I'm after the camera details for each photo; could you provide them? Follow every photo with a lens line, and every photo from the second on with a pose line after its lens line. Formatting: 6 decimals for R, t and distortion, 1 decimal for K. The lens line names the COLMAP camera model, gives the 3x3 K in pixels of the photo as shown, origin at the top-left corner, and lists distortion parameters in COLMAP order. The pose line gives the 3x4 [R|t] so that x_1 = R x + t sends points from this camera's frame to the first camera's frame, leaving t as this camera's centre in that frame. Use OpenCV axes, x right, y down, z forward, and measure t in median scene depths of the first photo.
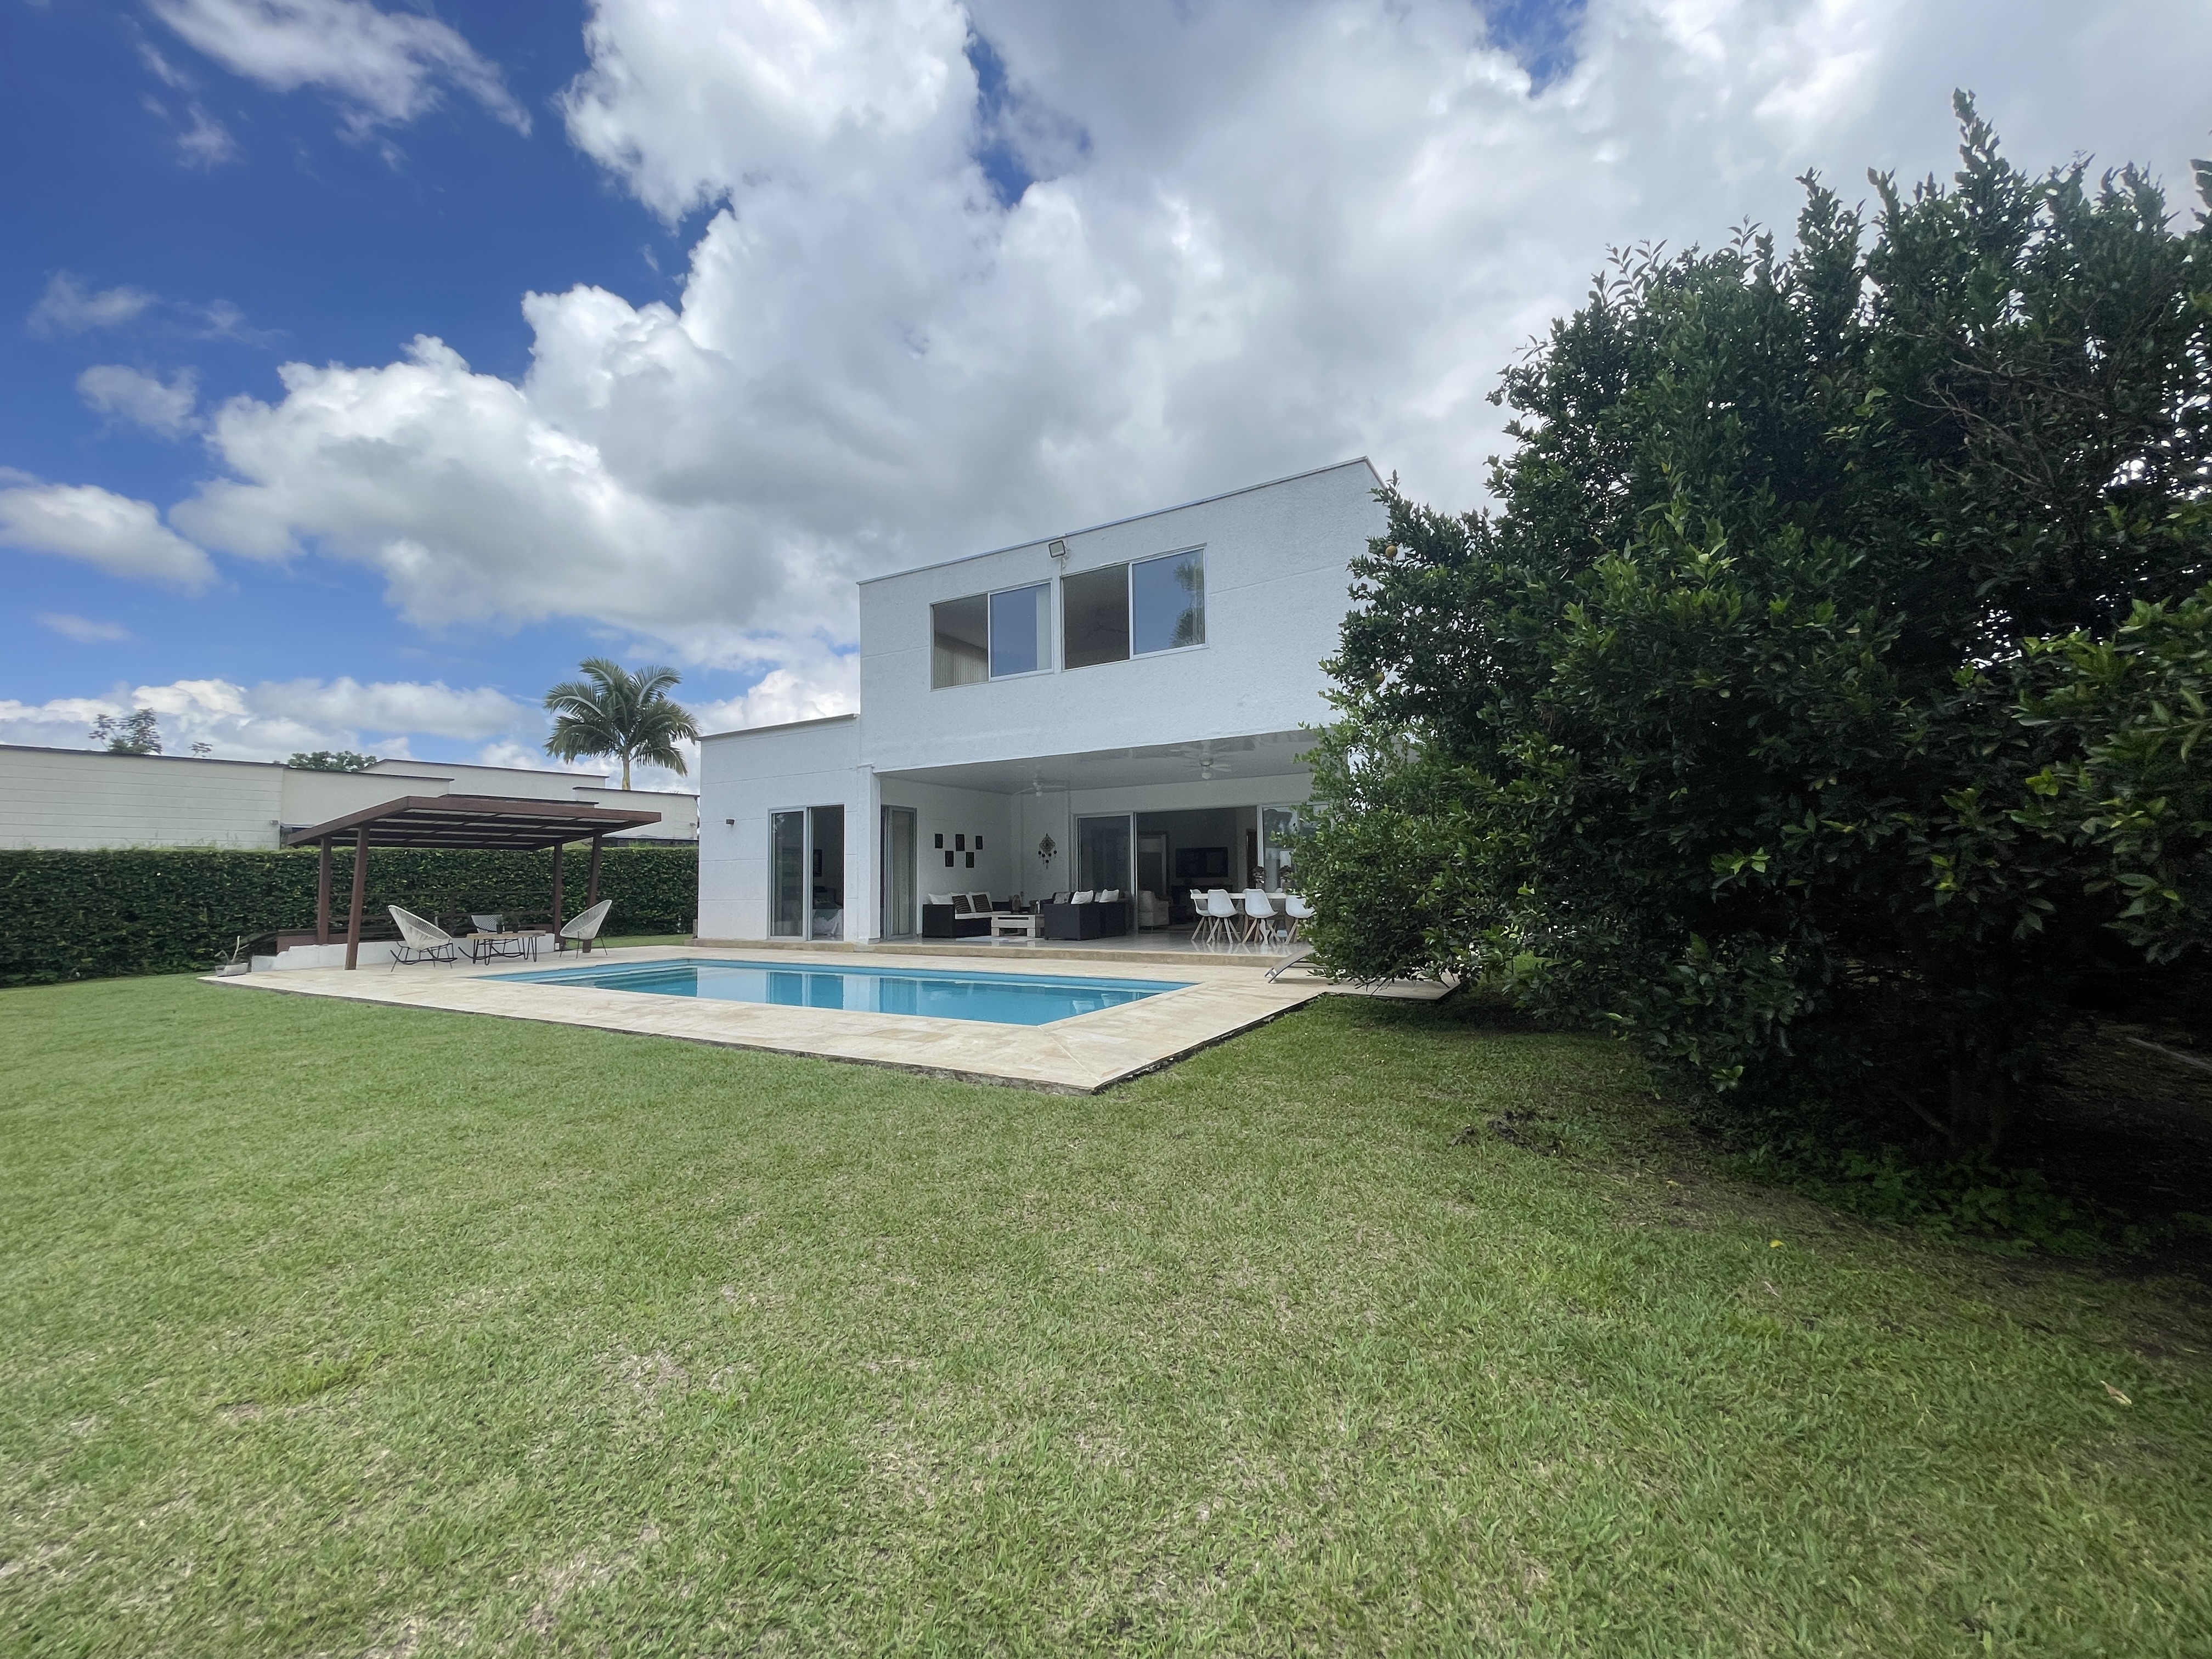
lens RADIAL K [[886.2, 0, 1105.2], [0, 886.2, 832.0], [0, 0, 1]] dist [-0.001742, -0.000163]
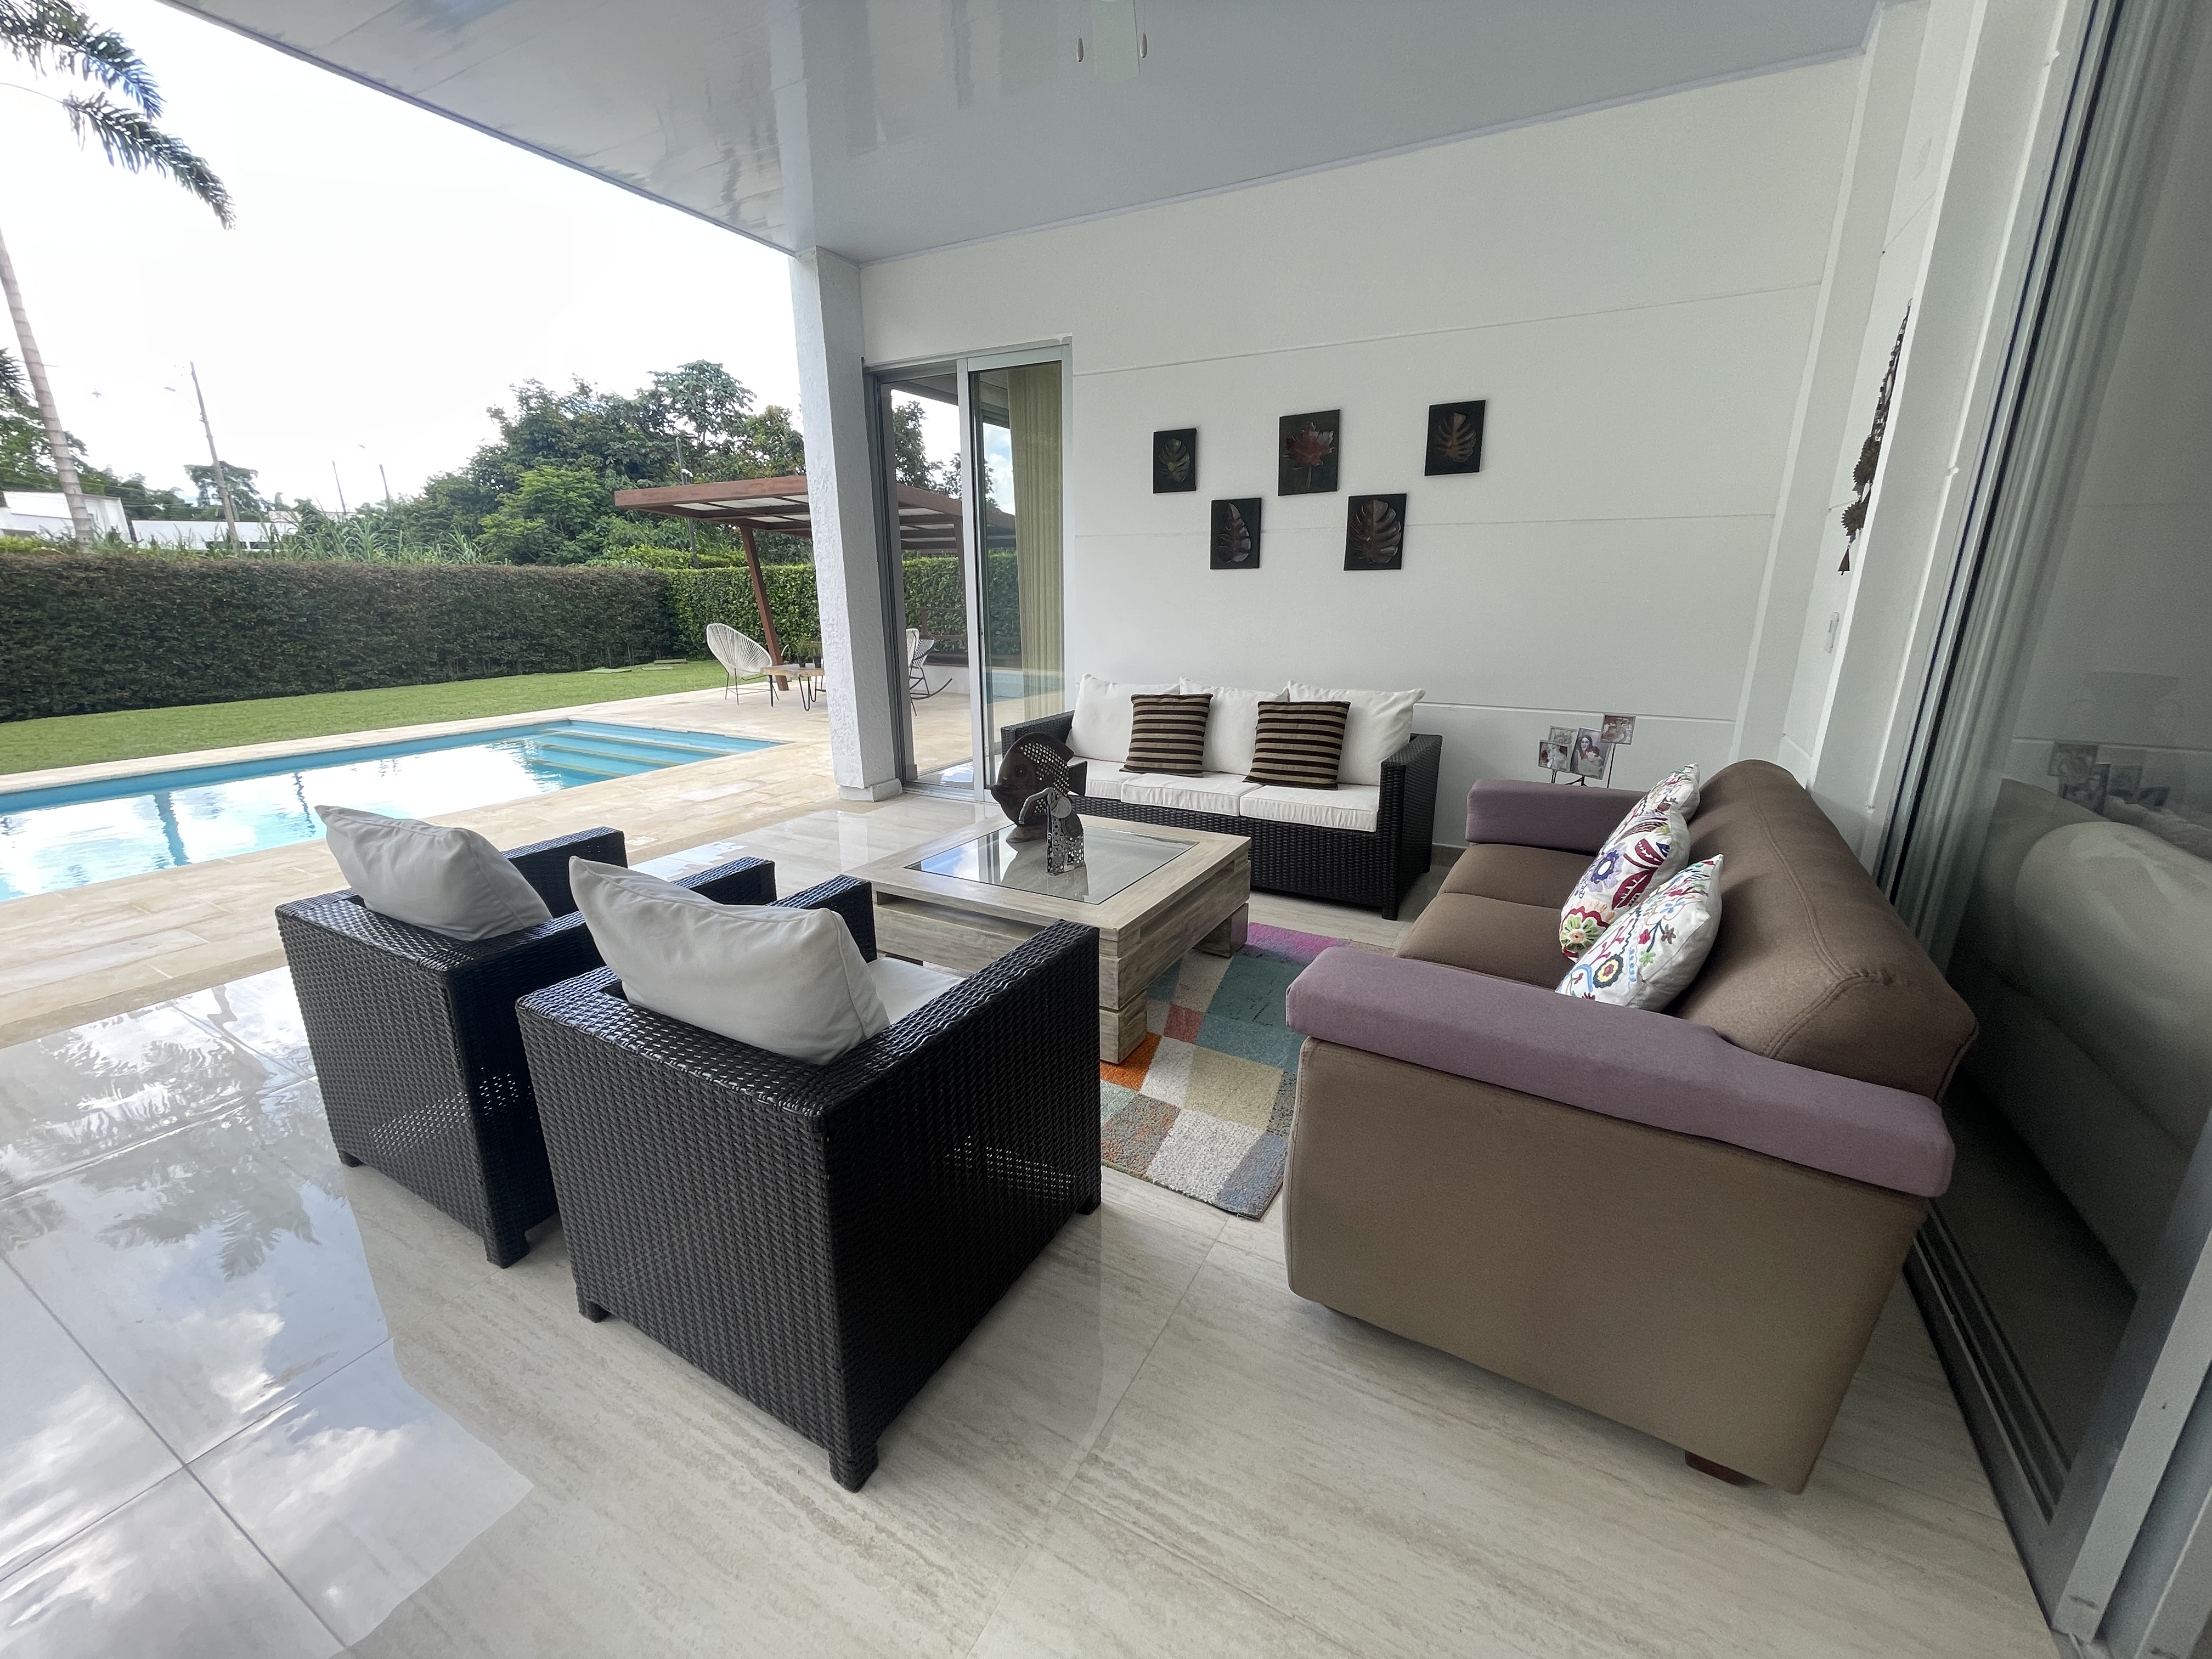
lens RADIAL K [[894.5, 0, 1103.0], [0, 894.5, 820.4], [0, 0, 1]] dist [0.000034, 0.000175]
pose [[0.014432, 0.271307, -0.962385, 0.081397], [0.061226, 0.960439, 0.271677, 0.039434], [0.998020, -0.062843, -0.002750, 1.030357]]
